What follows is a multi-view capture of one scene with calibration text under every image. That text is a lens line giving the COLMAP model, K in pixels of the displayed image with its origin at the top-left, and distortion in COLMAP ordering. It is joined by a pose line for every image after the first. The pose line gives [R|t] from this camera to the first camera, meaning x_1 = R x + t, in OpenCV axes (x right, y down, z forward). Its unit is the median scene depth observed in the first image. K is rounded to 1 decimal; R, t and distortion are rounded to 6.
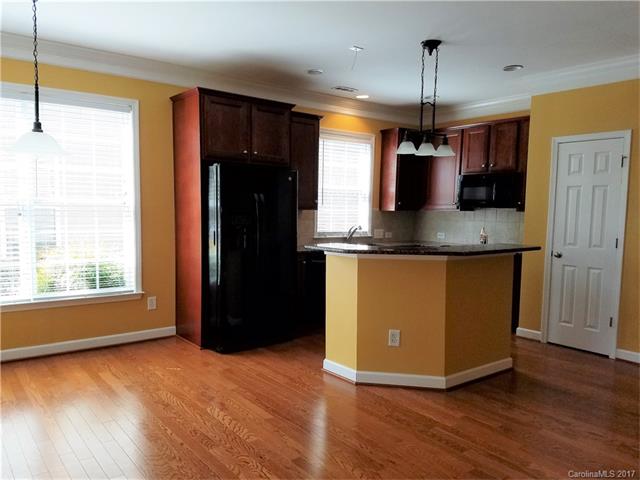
lens RADIAL K [[492.3, 0, 319.2], [0, 492.3, 256.6], [0, 0, 1]] dist [0.264087, -0.376610]
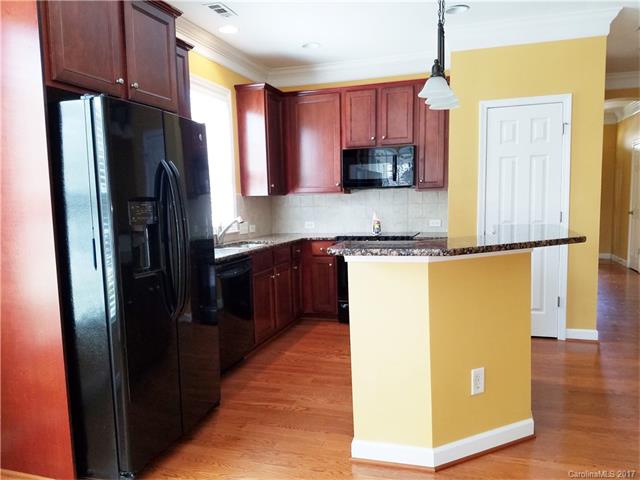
lens RADIAL K [[500.2, 0, 320.5], [0, 500.2, 260.7], [0, 0, 1]] dist [0.099788, -0.211991]
pose [[0.832073, -0.105473, 0.544545, -0.269139], [0.096319, 0.994314, 0.045412, -0.028396], [-0.546239, 0.014664, 0.837501, 0.438214]]
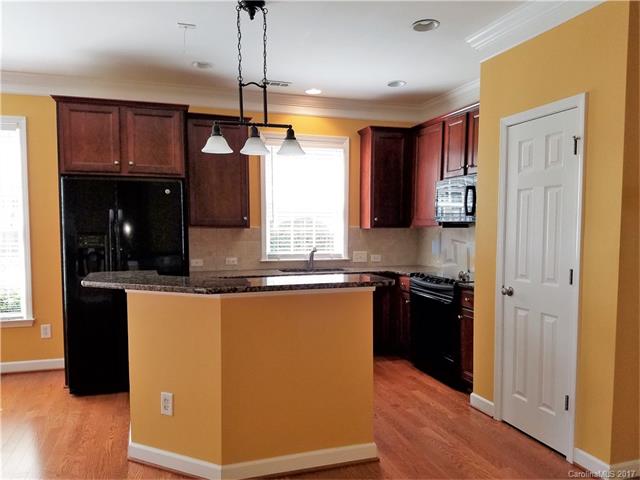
lens RADIAL K [[489.6, 0, 317.6], [0, 489.6, 261.9], [0, 0, 1]] dist [0.252855, -0.410452]
pose [[0.937370, 0.008733, -0.348225, 0.467320], [-0.018335, 0.999537, -0.024287, -0.021895], [0.347851, 0.029151, 0.937096, 0.294255]]
